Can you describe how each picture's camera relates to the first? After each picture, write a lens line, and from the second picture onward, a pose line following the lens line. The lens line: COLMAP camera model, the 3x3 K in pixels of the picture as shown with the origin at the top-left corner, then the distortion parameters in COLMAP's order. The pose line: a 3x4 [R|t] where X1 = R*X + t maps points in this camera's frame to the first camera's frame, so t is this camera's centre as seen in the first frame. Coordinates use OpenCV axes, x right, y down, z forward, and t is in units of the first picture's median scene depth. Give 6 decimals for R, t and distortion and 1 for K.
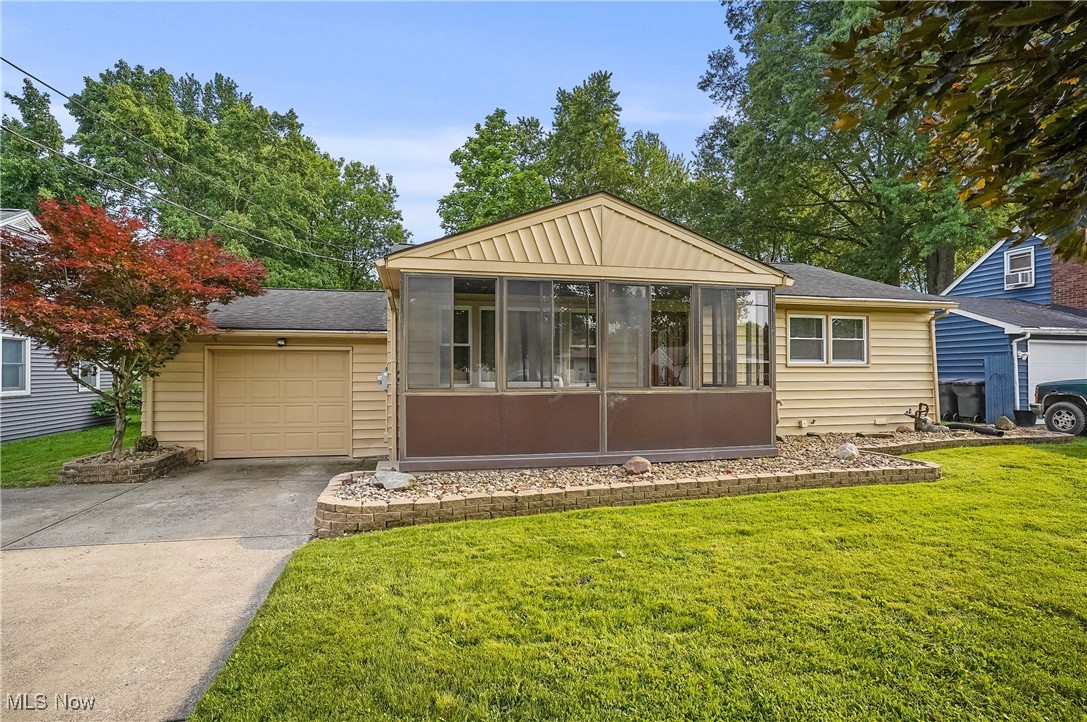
lens RADIAL K [[568.7, 0, 543.2], [0, 568.7, 369.7], [0, 0, 1]] dist [-0.051885, 0.019110]
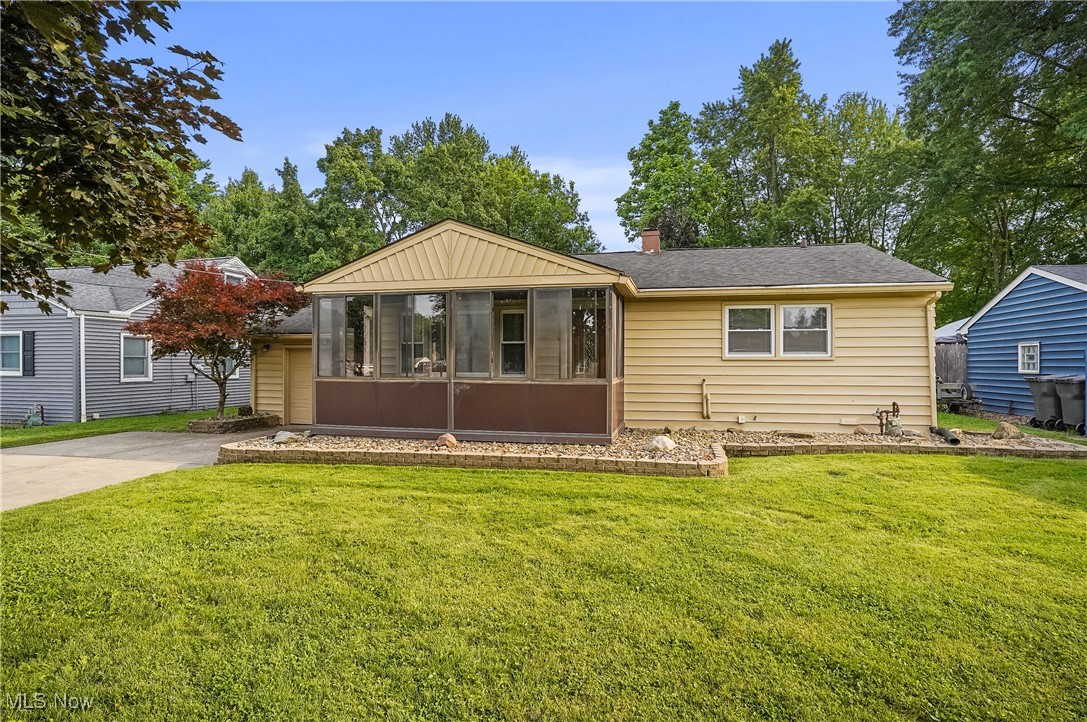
lens RADIAL K [[568.7, 0, 538.4], [0, 568.7, 363.6], [0, 0, 1]] dist [-0.051885, 0.019110]
pose [[0.896626, 0.002945, -0.442780, 0.460883], [-0.000932, 0.999988, 0.004764, -0.002660], [0.442788, -0.003858, 0.896618, -0.012219]]
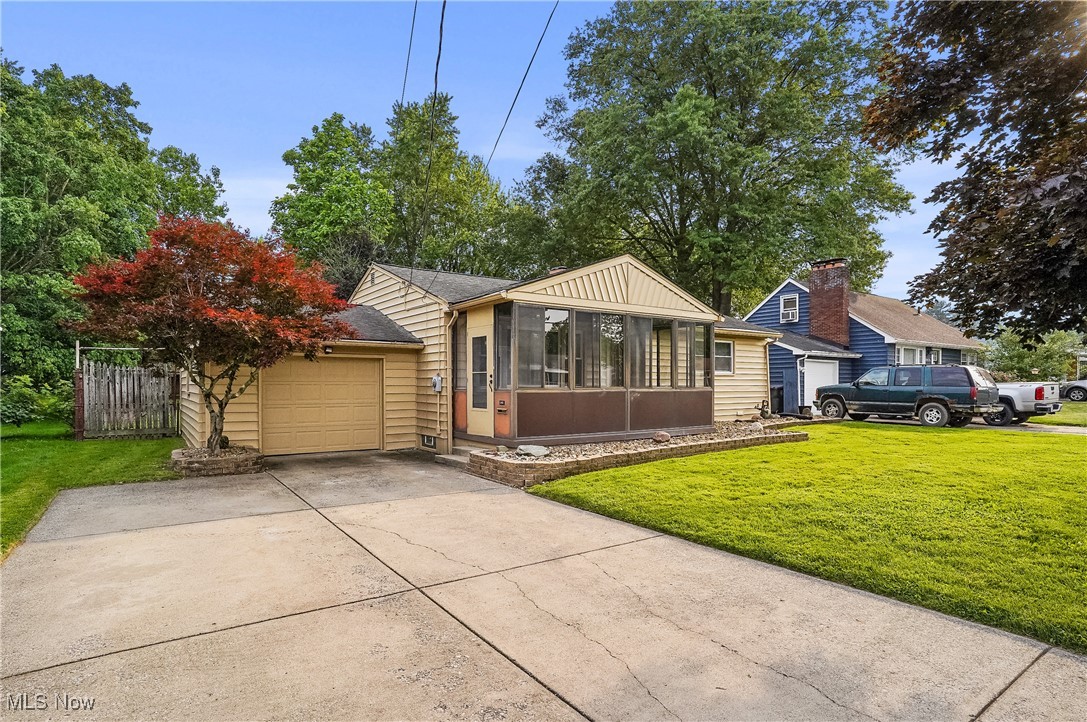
lens RADIAL K [[568.7, 0, 534.8], [0, 568.7, 405.5], [0, 0, 1]] dist [-0.051885, 0.019110]
pose [[0.930926, -0.012818, 0.364982, -0.367743], [-0.002940, 0.999088, 0.042588, 0.009434], [-0.365196, -0.040720, 0.930040, -0.157164]]
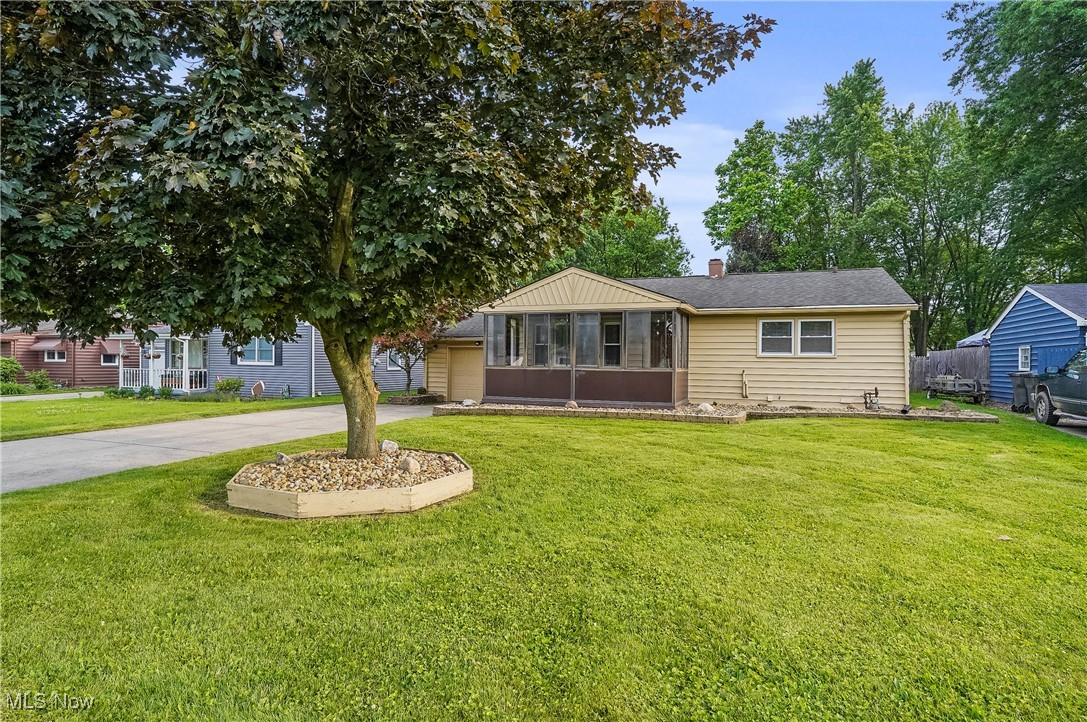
lens RADIAL K [[568.7, 0, 546.1], [0, 568.7, 370.0], [0, 0, 1]] dist [-0.051885, 0.019110]
pose [[0.821348, 0.017553, -0.570158, 0.639479], [-0.009518, 0.999809, 0.017069, 0.006040], [0.570348, -0.008593, 0.821358, -0.365611]]
